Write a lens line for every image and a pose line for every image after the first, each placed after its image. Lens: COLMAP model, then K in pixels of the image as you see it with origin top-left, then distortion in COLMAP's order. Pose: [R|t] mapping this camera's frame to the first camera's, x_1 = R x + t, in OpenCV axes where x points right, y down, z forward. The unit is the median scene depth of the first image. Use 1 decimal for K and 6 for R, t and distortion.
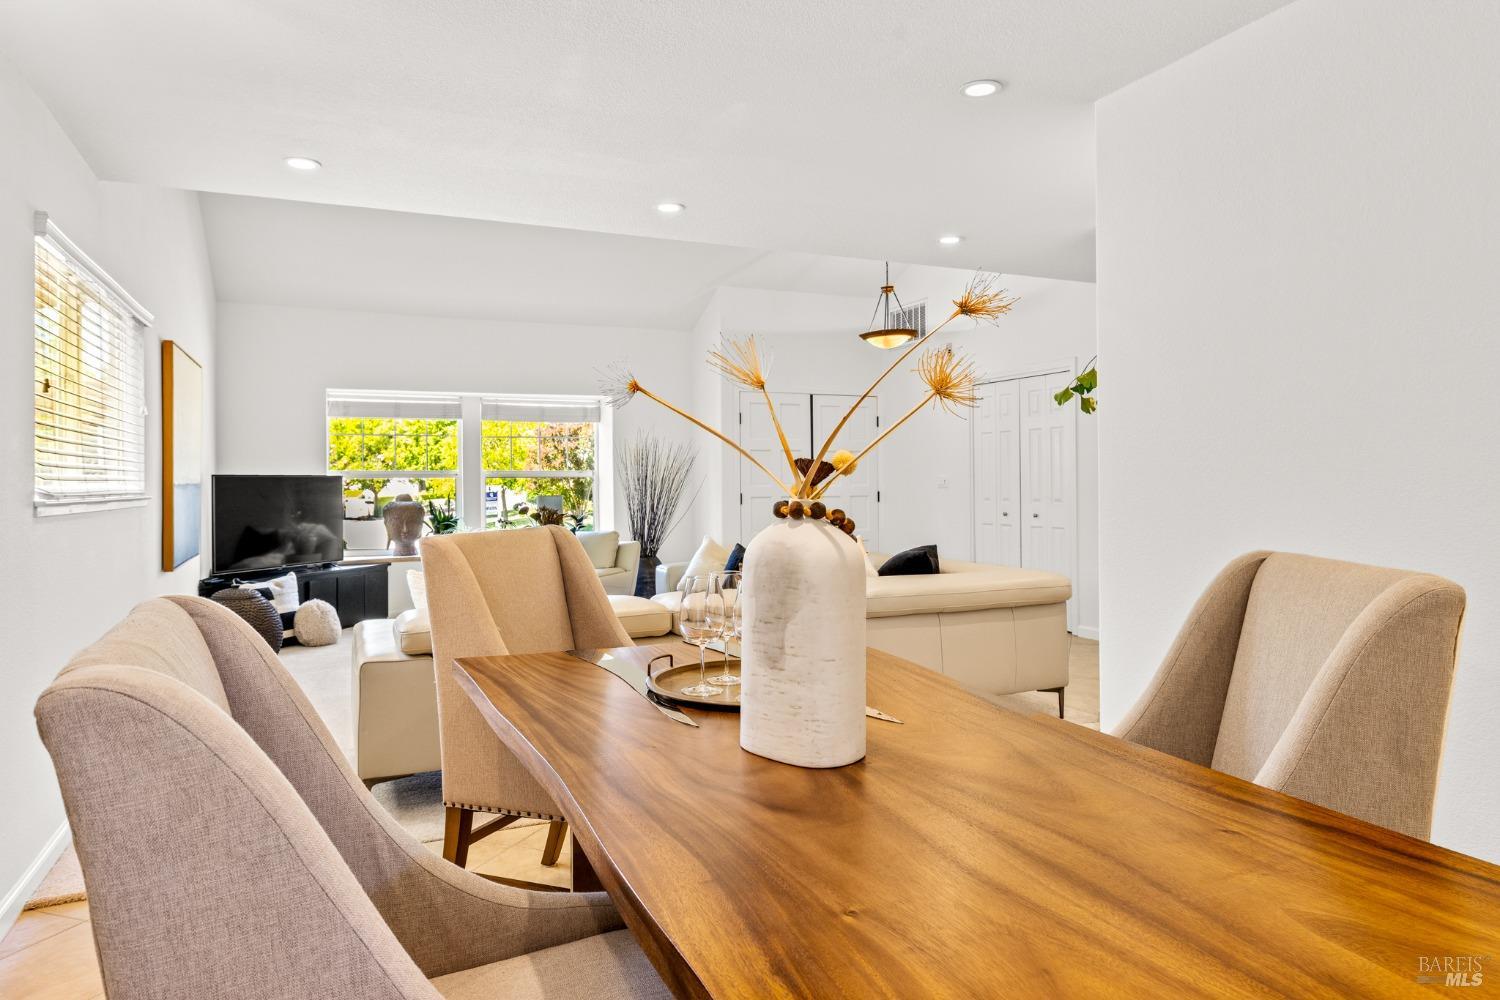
lens RADIAL K [[926.6, 0, 749.6], [0, 926.6, 491.9], [0, 0, 1]] dist [0.005677, -0.000028]
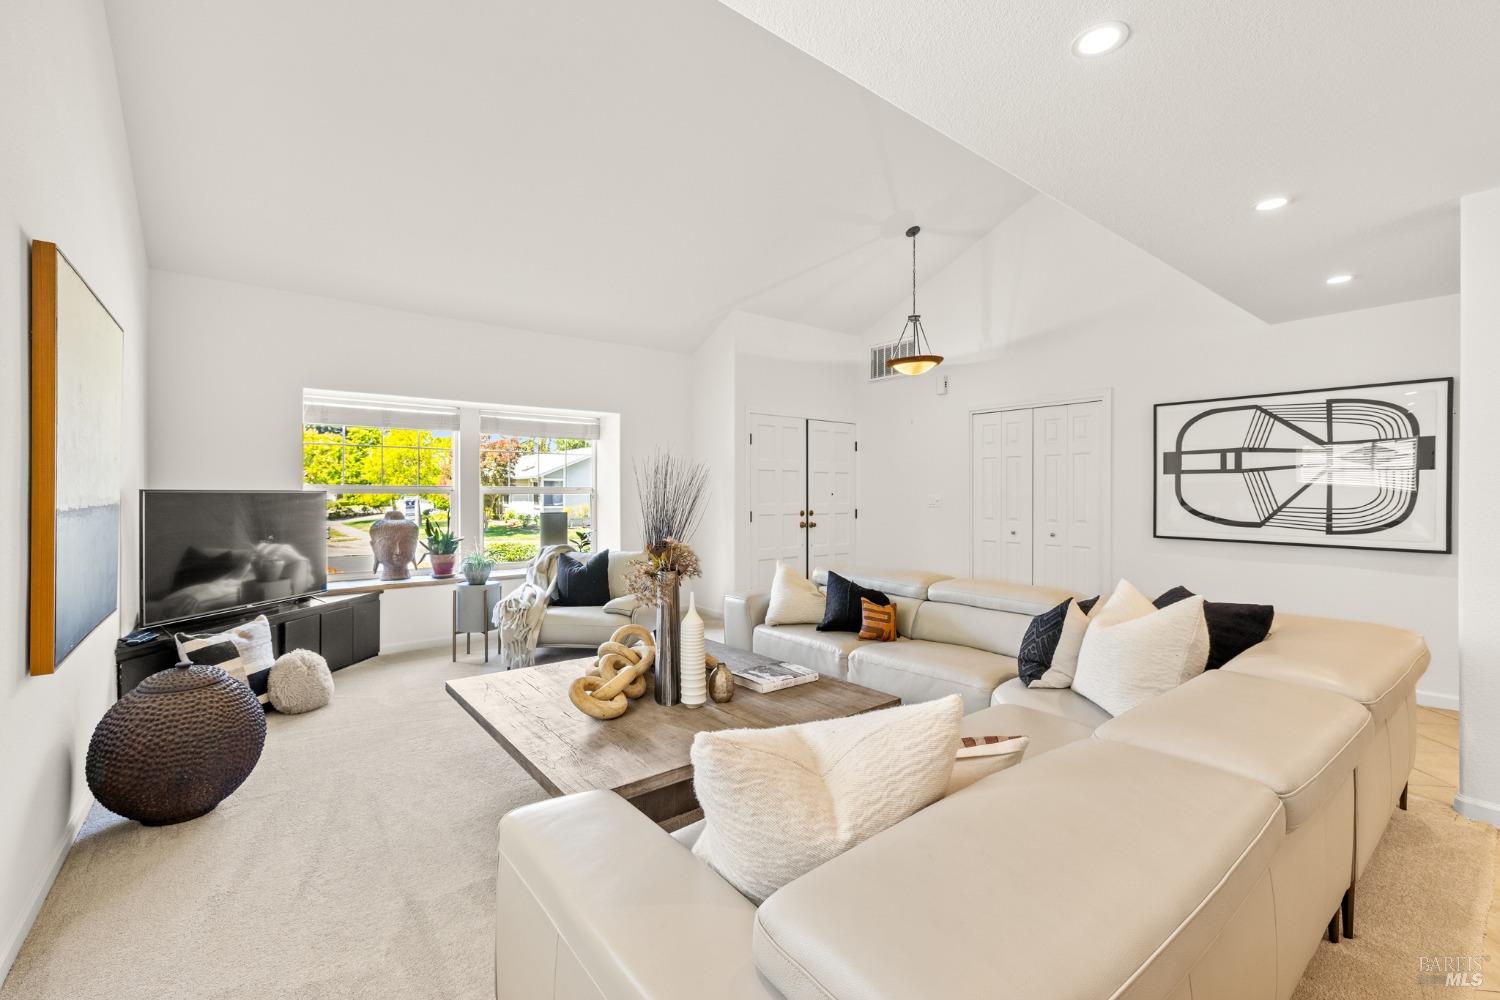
lens RADIAL K [[635.6, 0, 751.4], [0, 635.6, 501.5], [0, 0, 1]] dist [0.003571, 0.000301]
pose [[0.971528, 0.005655, 0.236858, -0.190077], [-0.005727, 0.999984, -0.000387, -0.009706], [-0.236856, -0.000980, 0.971544, 0.328360]]
